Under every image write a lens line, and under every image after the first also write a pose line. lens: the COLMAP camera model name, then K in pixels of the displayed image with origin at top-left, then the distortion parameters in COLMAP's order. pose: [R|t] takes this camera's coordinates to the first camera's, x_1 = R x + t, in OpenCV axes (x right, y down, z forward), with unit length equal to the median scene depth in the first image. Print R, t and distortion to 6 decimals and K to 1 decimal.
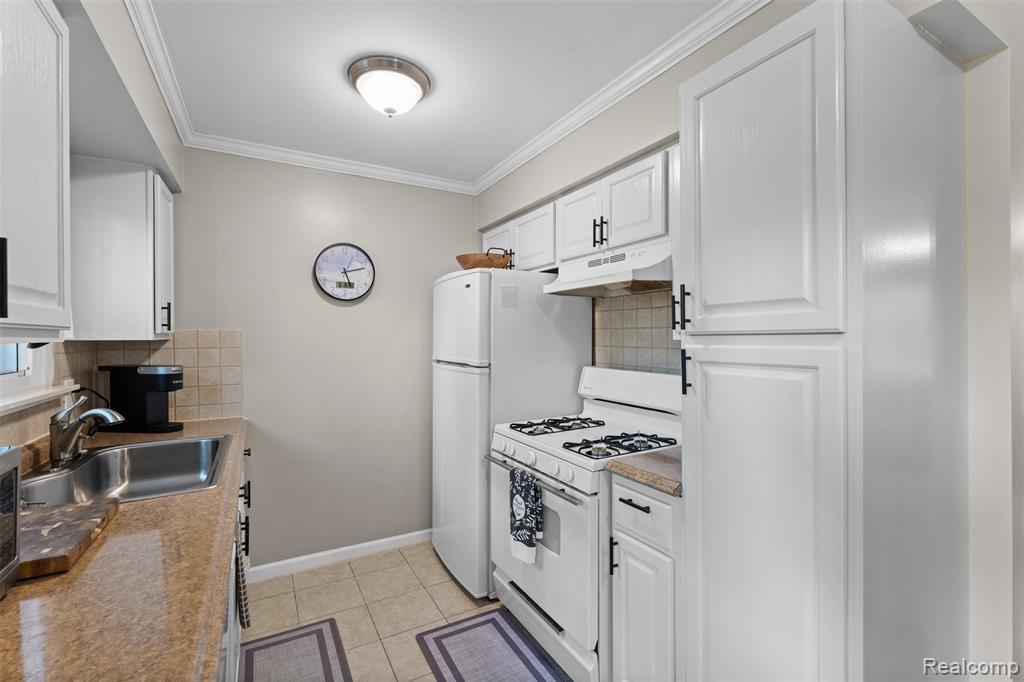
lens RADIAL K [[450.4, 0, 512.0], [0, 450.4, 341.0], [0, 0, 1]] dist [-0.000866, -0.000151]
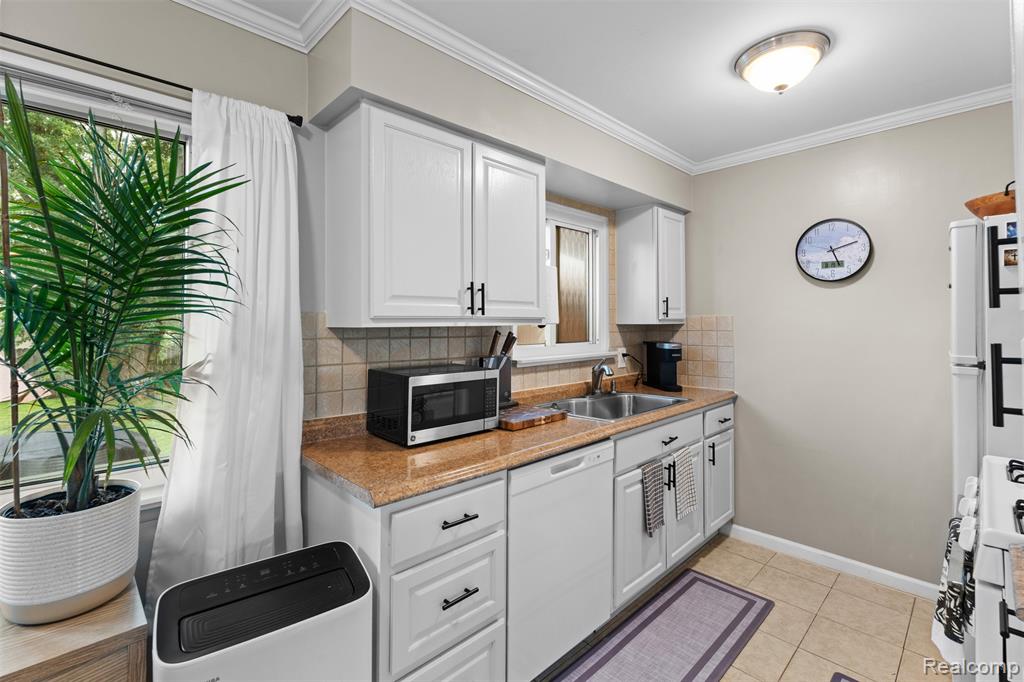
lens RADIAL K [[459.1, 0, 511.9], [0, 459.1, 315.2], [0, 0, 1]] dist [0.000599, 0.000101]
pose [[0.257176, -0.015872, -0.966234, 0.463285], [-0.005098, 0.999829, -0.017780, -0.001941], [0.966351, 0.009499, 0.257051, 0.172044]]
